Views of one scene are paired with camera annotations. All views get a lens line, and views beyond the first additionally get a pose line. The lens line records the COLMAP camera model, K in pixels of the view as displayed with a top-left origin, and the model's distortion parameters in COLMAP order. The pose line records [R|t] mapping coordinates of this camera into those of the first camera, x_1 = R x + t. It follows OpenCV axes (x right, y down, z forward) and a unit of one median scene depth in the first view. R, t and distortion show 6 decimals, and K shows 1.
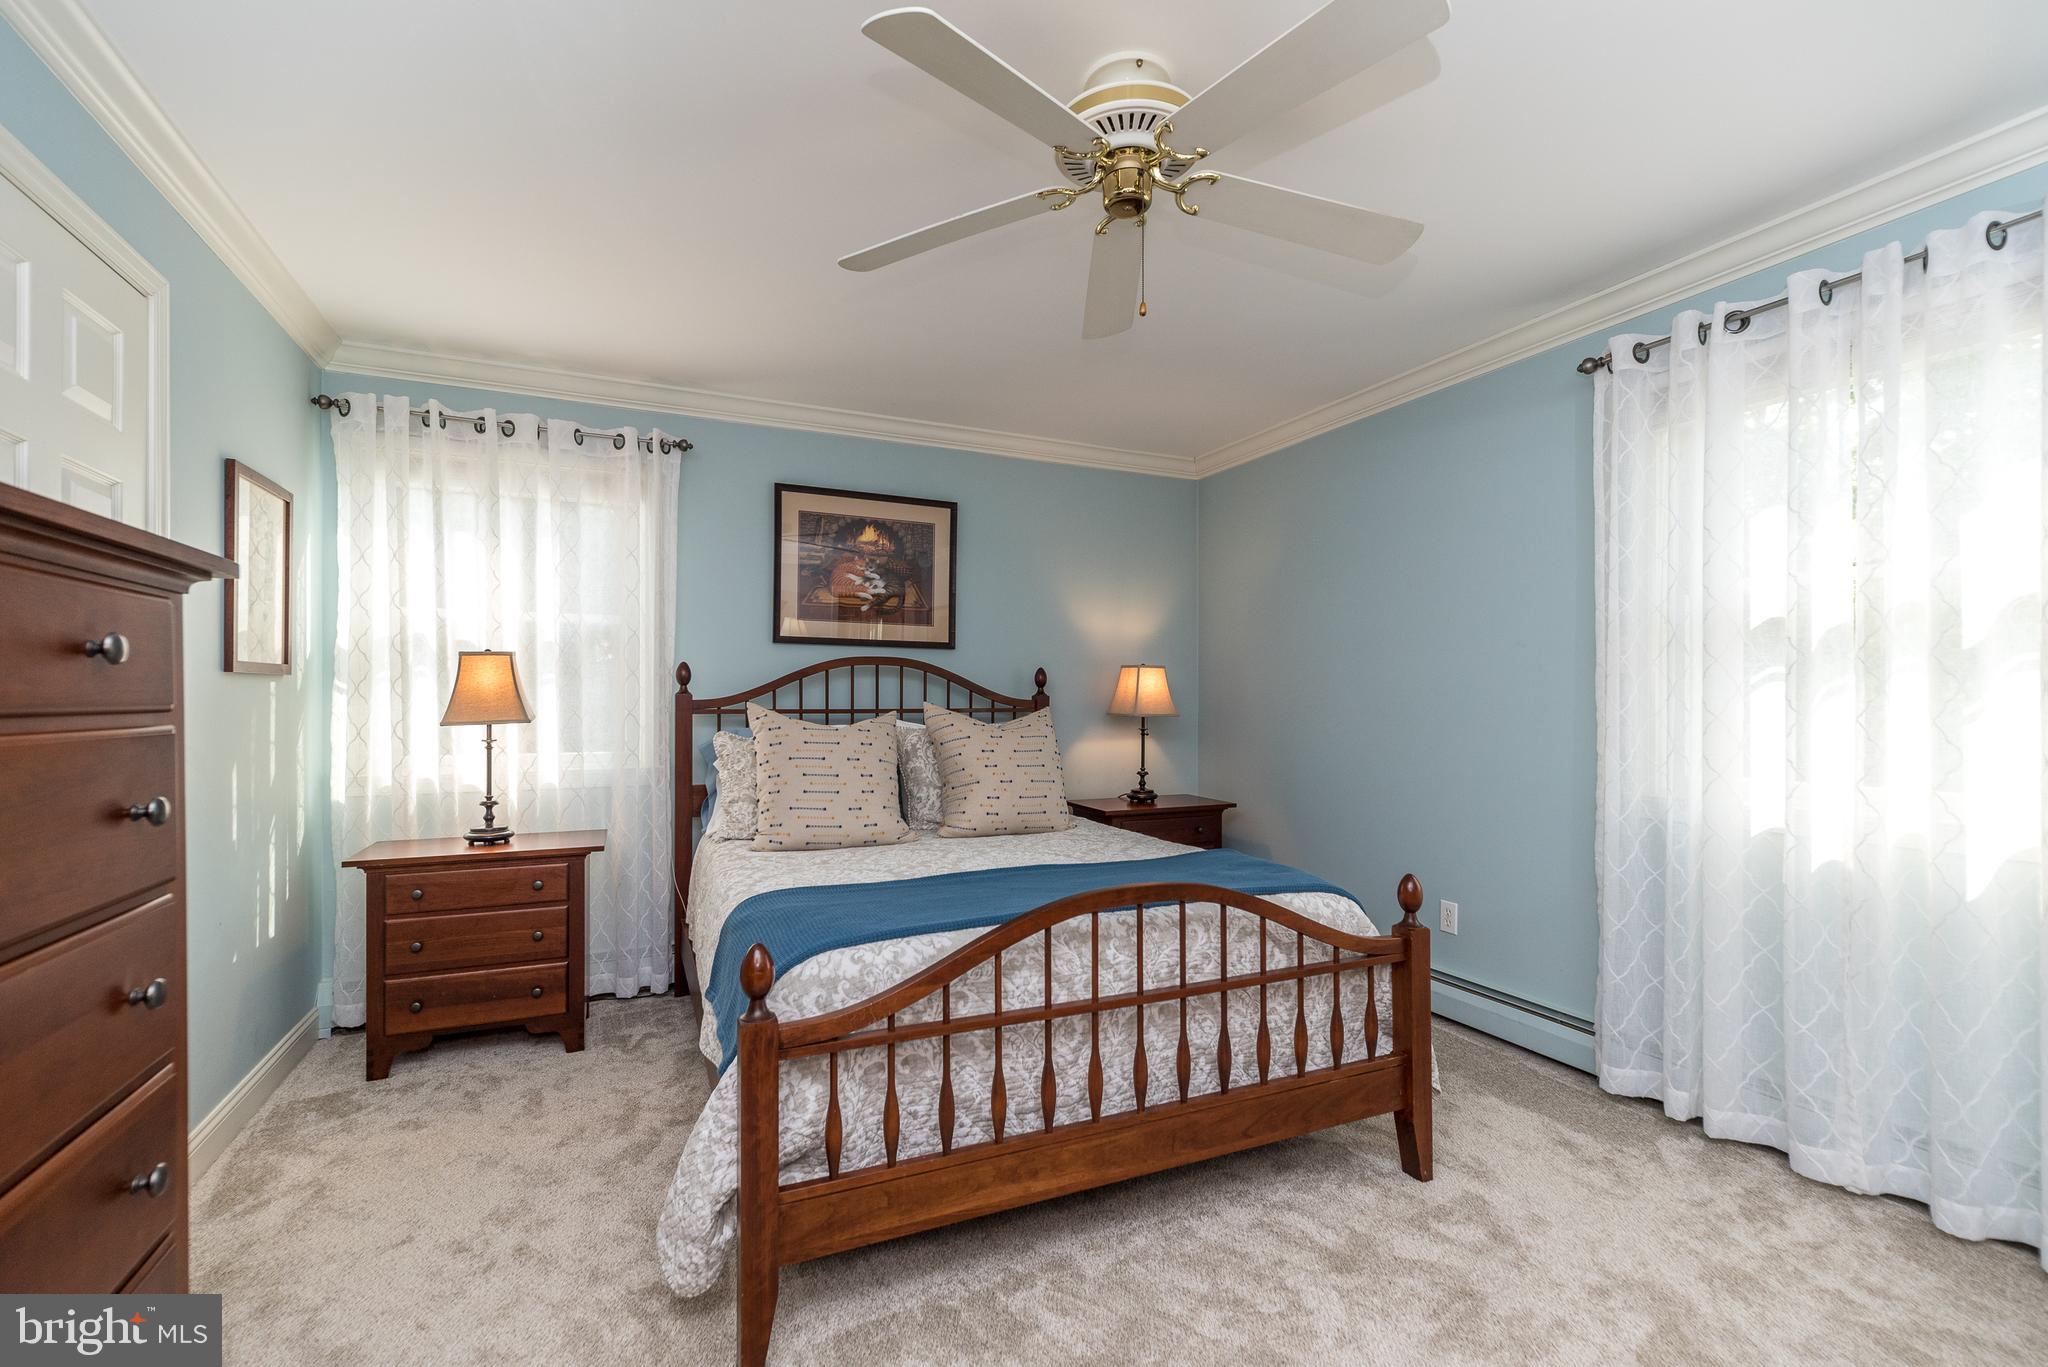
lens RADIAL K [[925.5, 0, 1032.6], [0, 925.5, 696.3], [0, 0, 1]] dist [-0.000675, -0.000076]
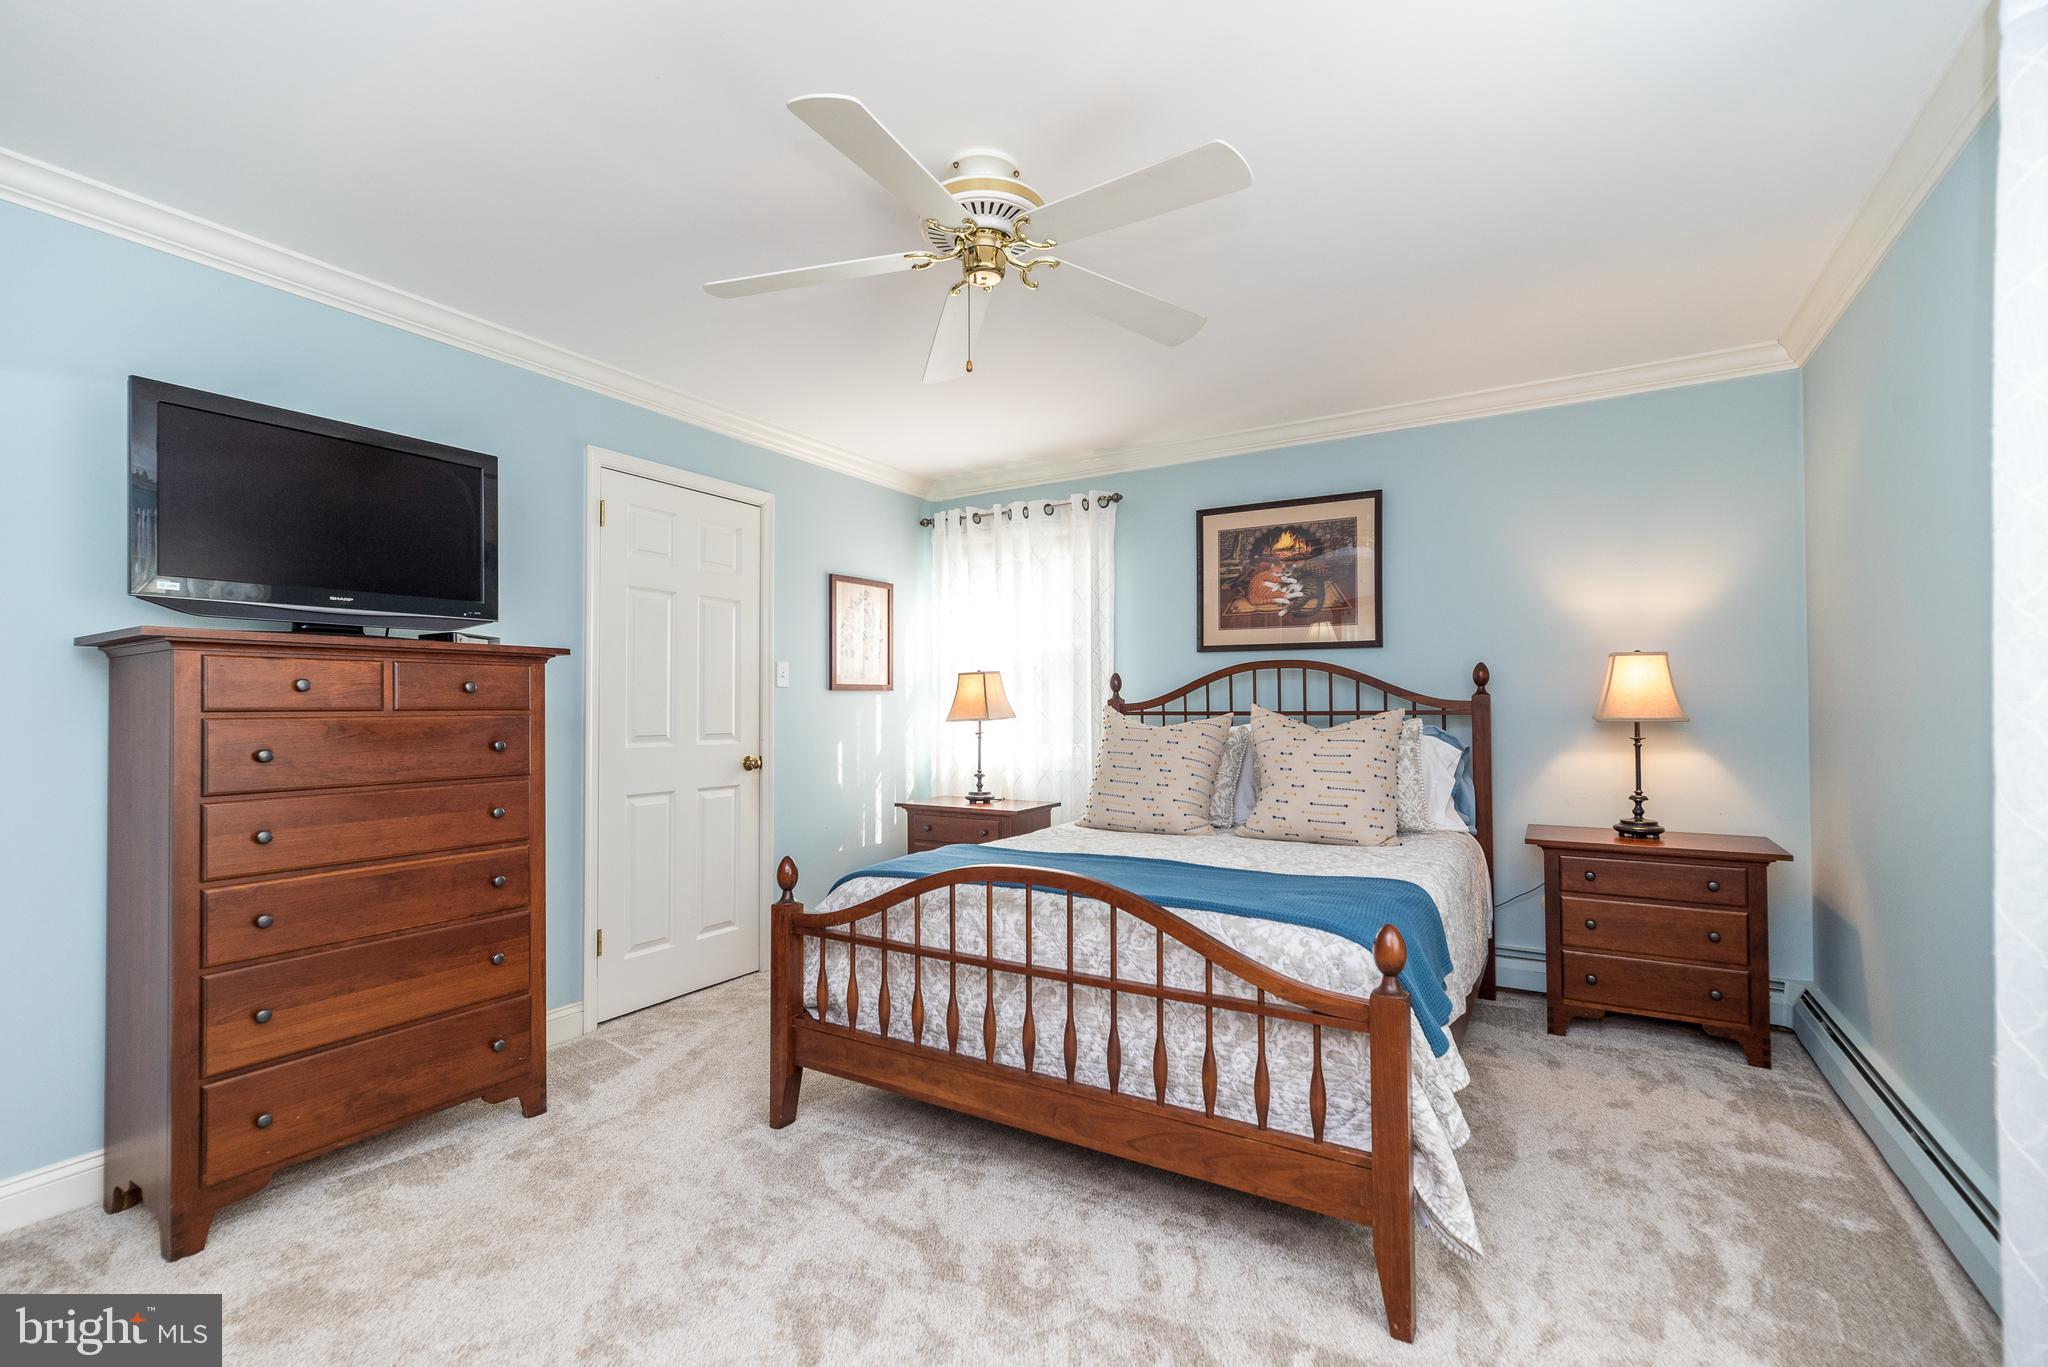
lens RADIAL K [[910.5, 0, 978.6], [0, 910.5, 681.4], [0, 0, 1]] dist [-0.003773, -0.000525]
pose [[0.532606, -0.027891, -0.845903, 0.567015], [0.009247, 0.999589, -0.027136, 0.005671], [0.846313, 0.006631, 0.532645, 0.204870]]
